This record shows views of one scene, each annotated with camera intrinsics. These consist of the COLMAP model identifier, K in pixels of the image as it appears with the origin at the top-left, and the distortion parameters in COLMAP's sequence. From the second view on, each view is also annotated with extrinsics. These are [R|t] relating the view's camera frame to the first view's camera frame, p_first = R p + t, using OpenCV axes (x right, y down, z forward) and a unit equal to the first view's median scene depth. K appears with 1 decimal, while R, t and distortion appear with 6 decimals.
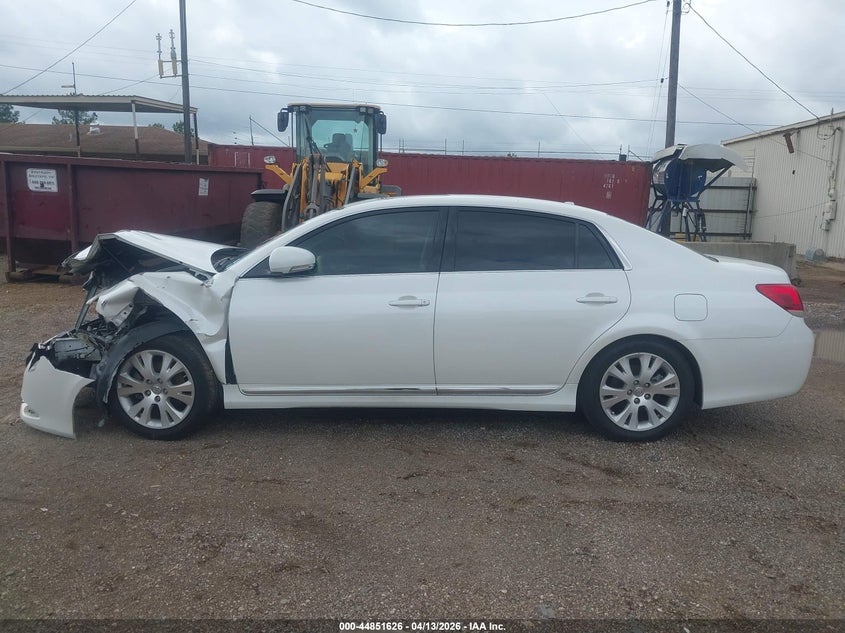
lens RADIAL K [[658.1, 0, 422.5], [0, 658.1, 316.5], [0, 0, 1]] dist [0.026143, -0.041654]
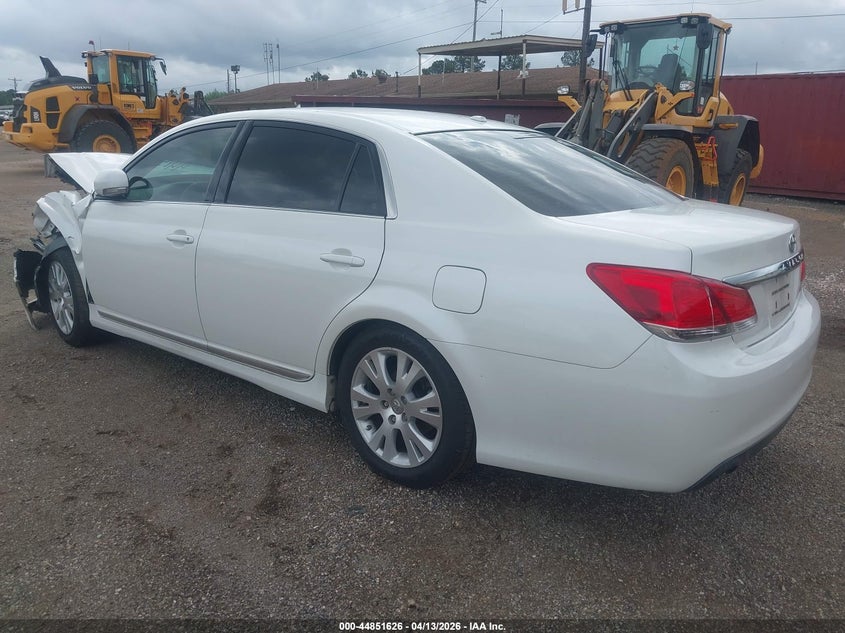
lens RADIAL K [[658.1, 0, 422.5], [0, 658.1, 316.5], [0, 0, 1]] dist [0.026143, -0.041654]
pose [[0.768140, 0.158334, -0.620396, 0.736309], [-0.106830, 0.987053, 0.119638, -0.054744], [0.631306, -0.025622, 0.775110, 0.514929]]
